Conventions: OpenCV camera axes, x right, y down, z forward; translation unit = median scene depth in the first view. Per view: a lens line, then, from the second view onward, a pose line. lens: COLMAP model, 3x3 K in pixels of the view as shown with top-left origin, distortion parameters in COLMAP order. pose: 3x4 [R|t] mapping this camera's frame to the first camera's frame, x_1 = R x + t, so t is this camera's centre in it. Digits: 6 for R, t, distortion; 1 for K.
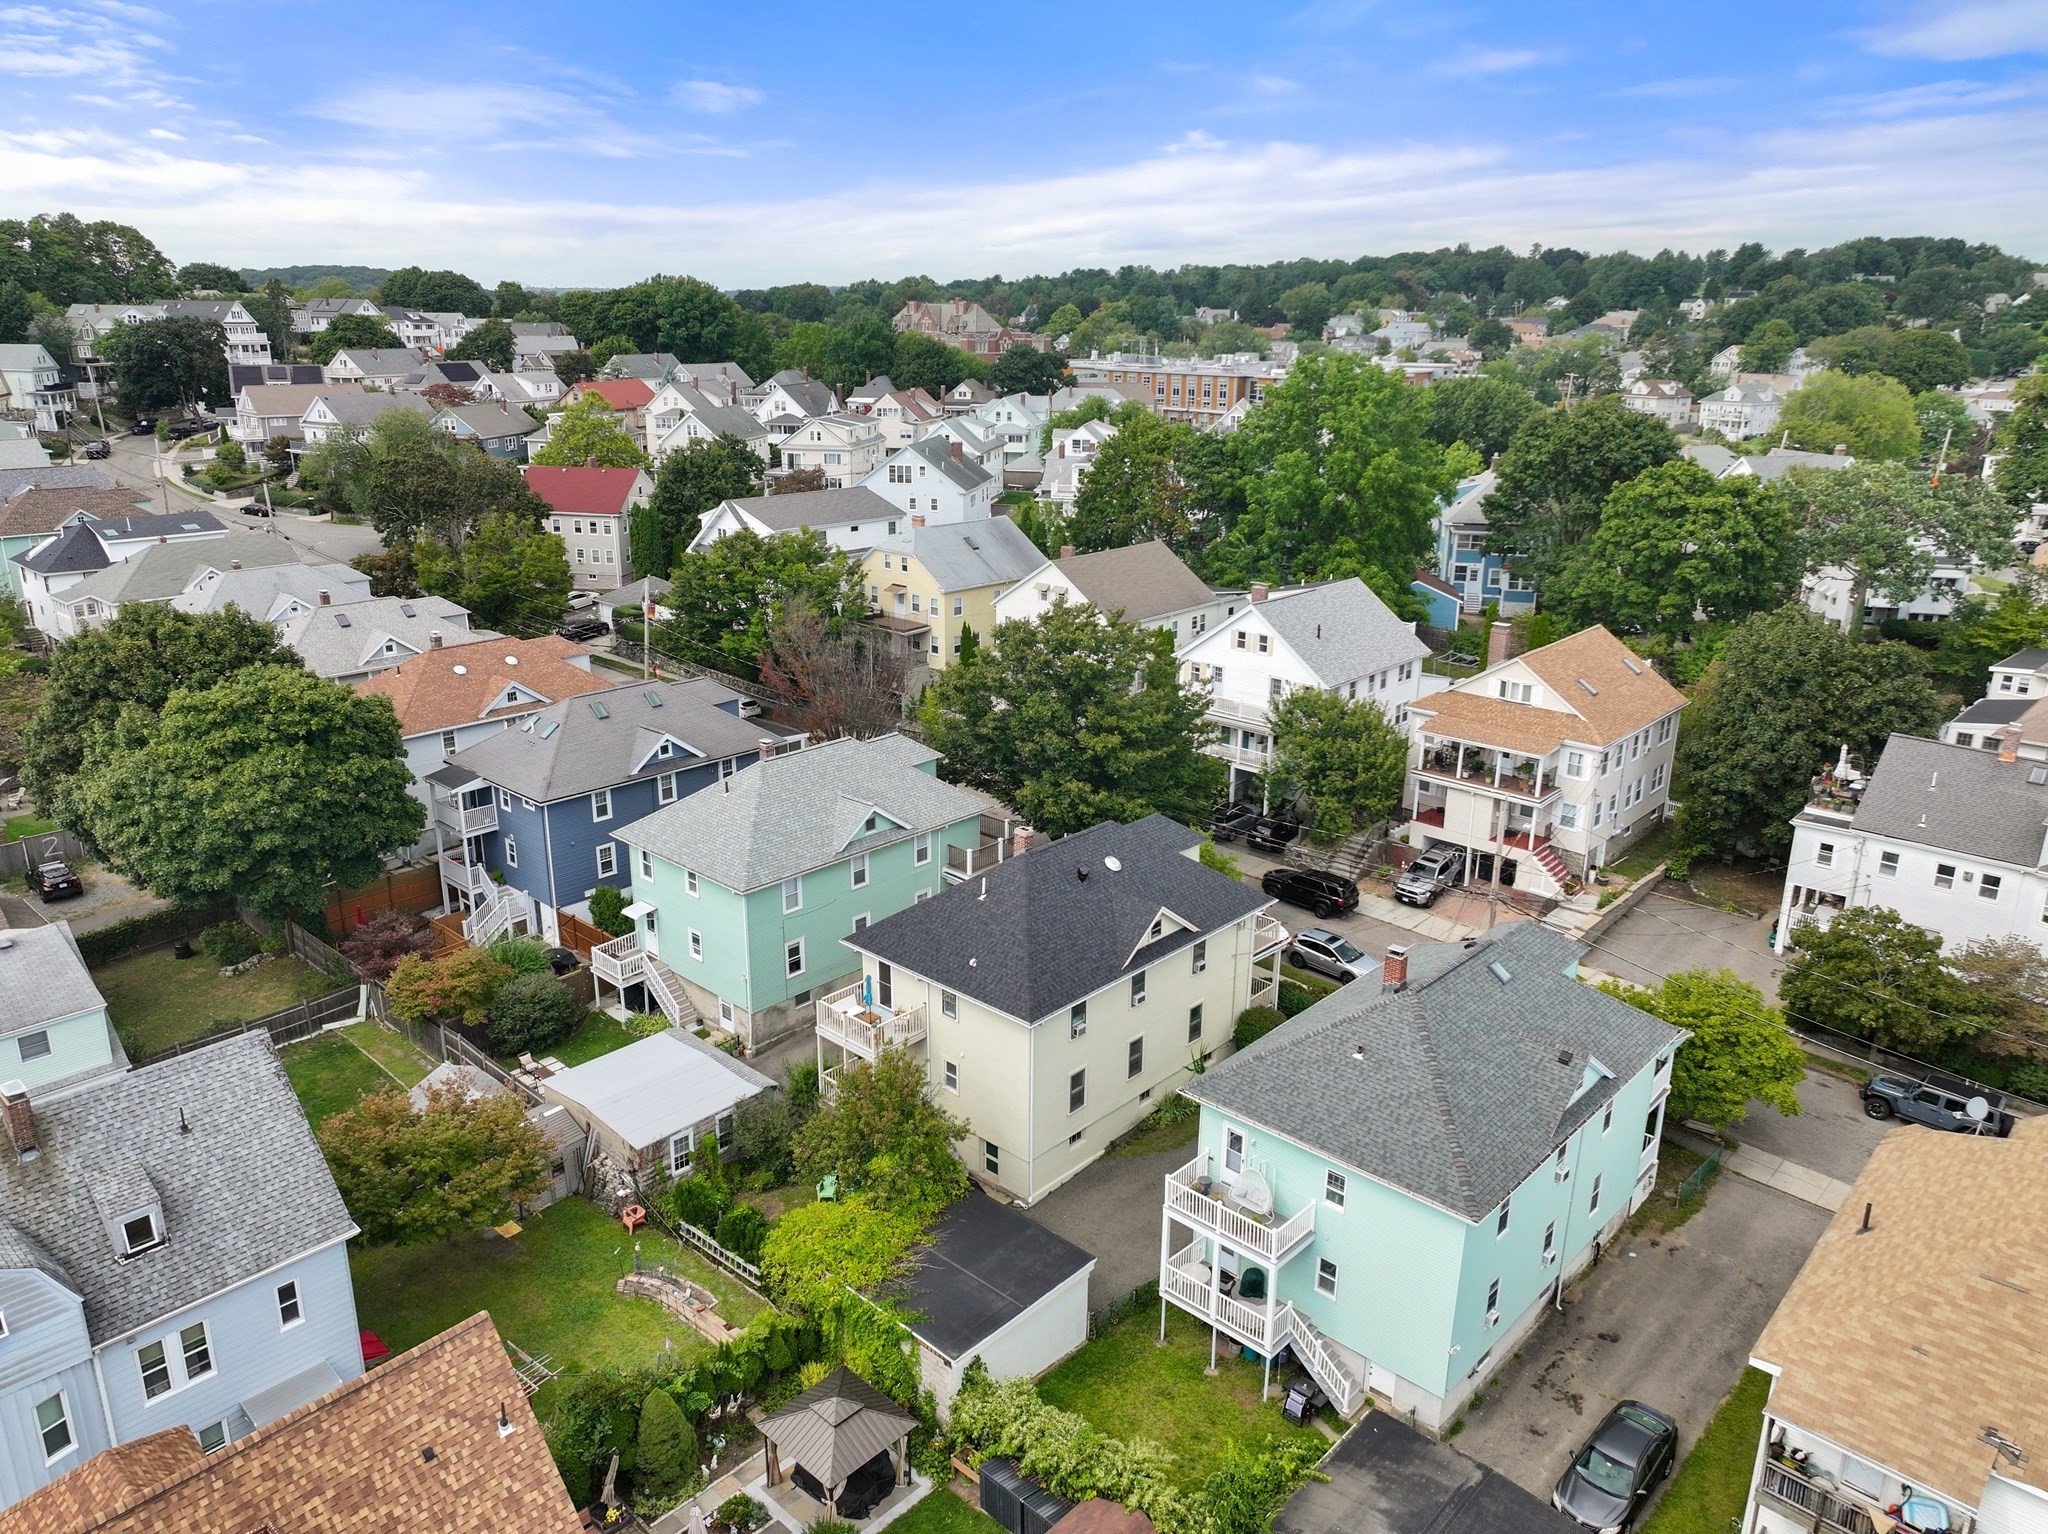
lens RADIAL K [[1443.6, 0, 1024.0], [0, 1443.6, 767.0], [0, 0, 1]] dist [0.006132, 0.000897]
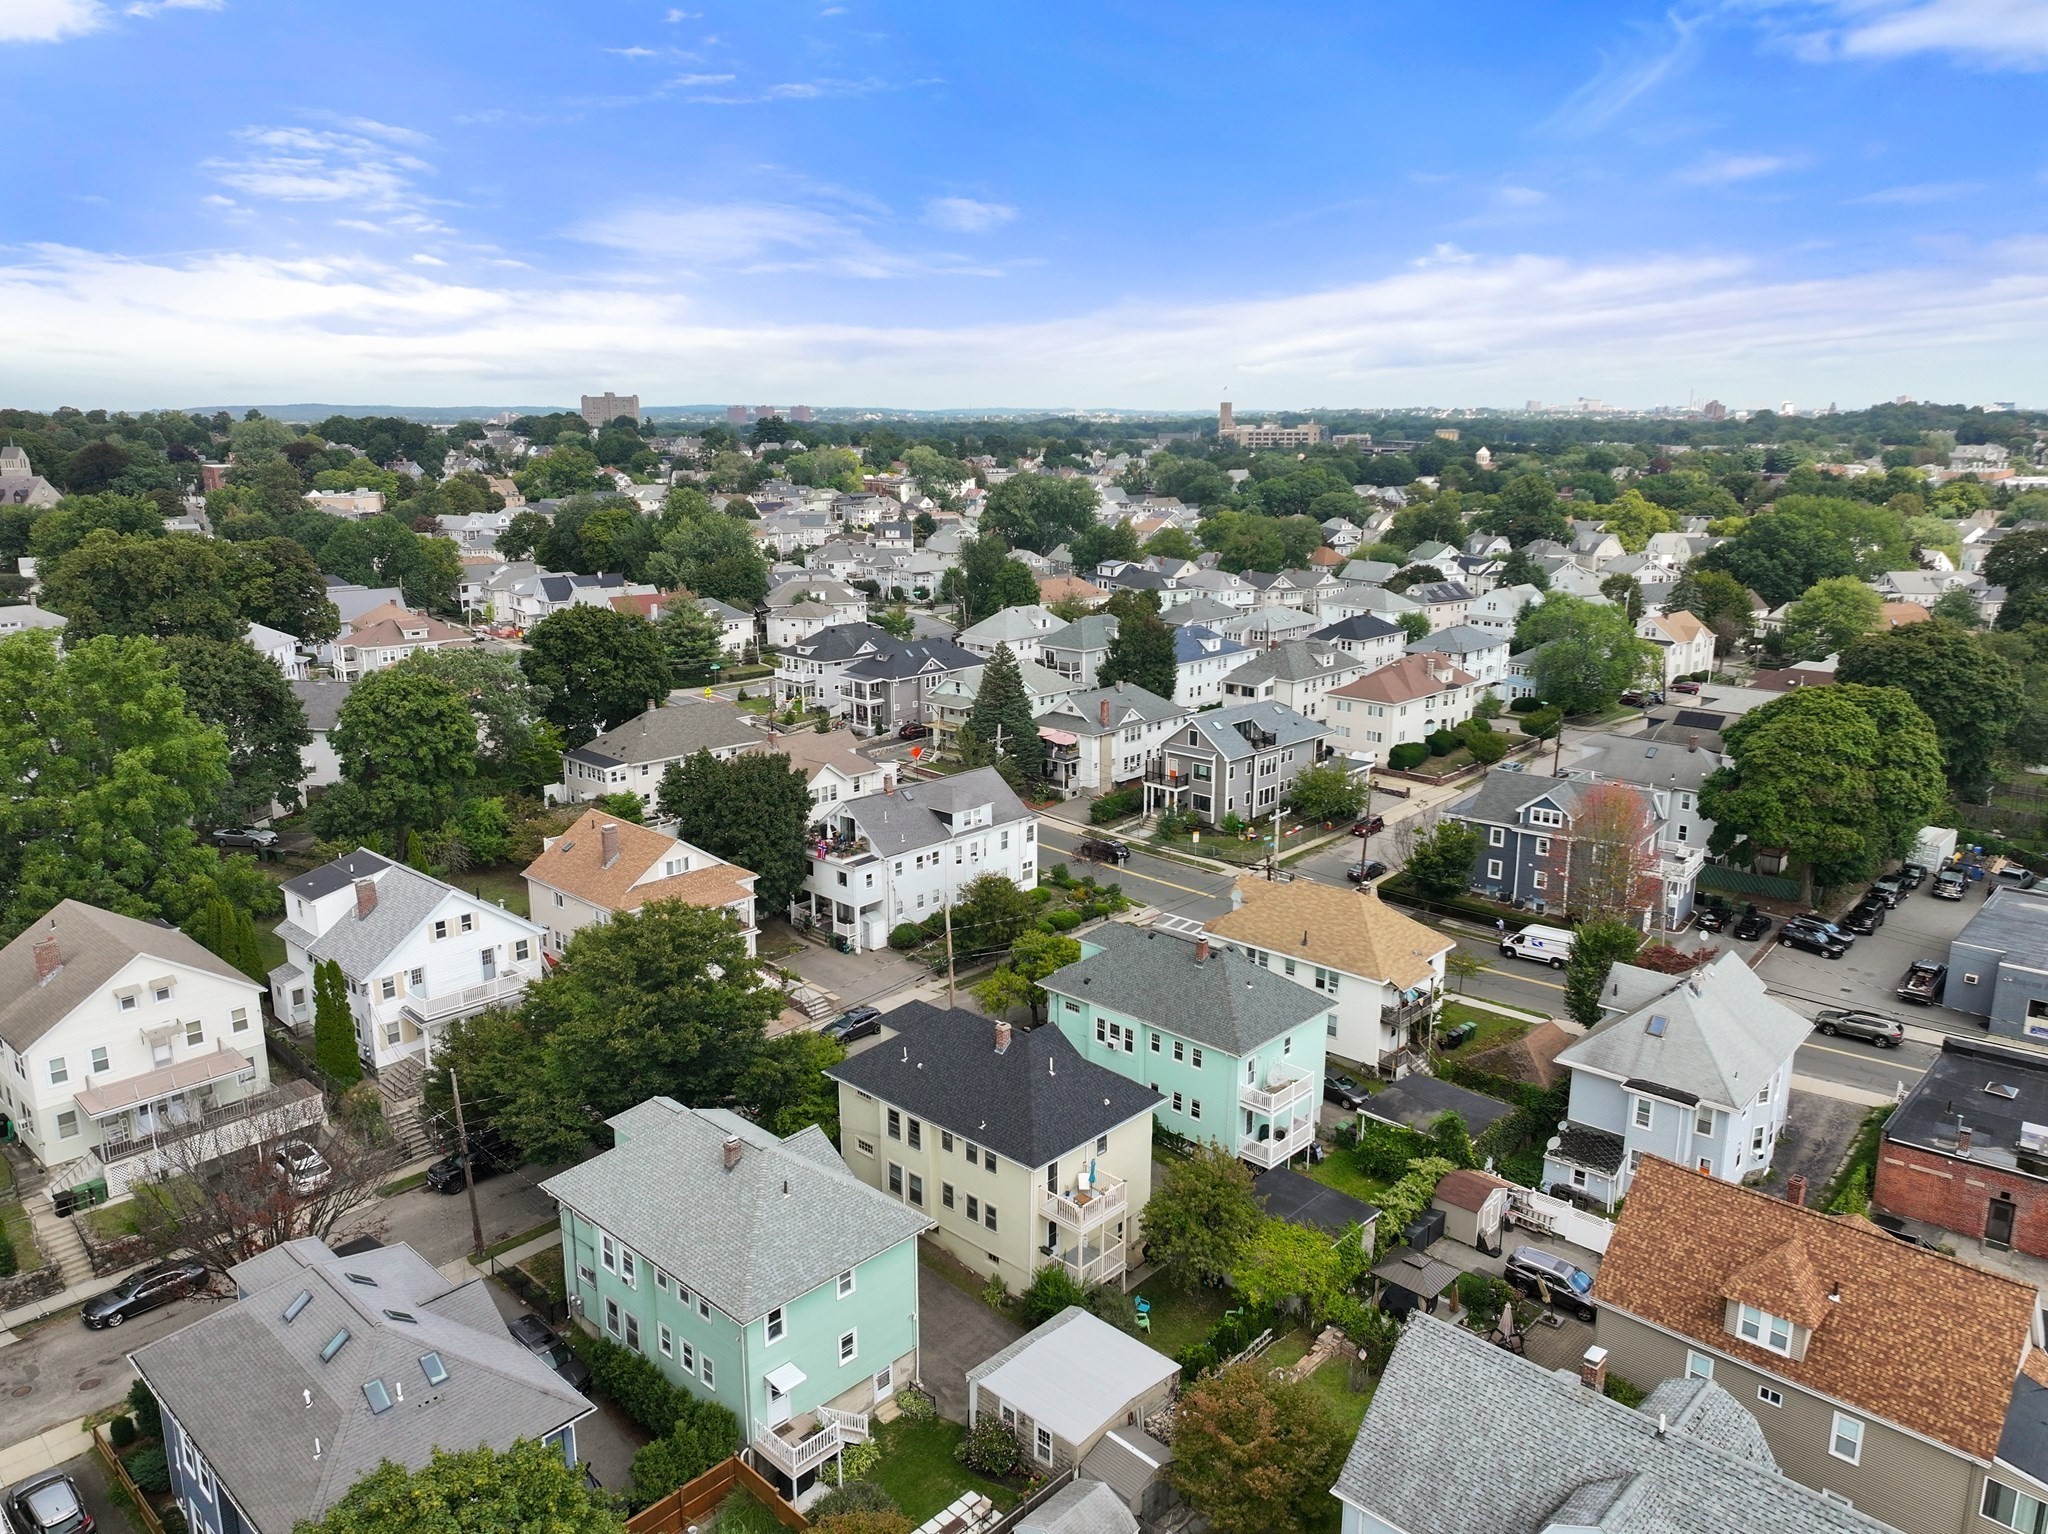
lens RADIAL K [[1443.6, 0, 1024.0], [0, 1443.6, 767.0], [0, 0, 1]] dist [0.006132, 0.000897]
pose [[0.007642, -0.246929, 0.969004, -1.043967], [0.305768, 0.923195, 0.232844, -0.406315], [-0.952076, 0.294510, 0.082558, 0.711847]]
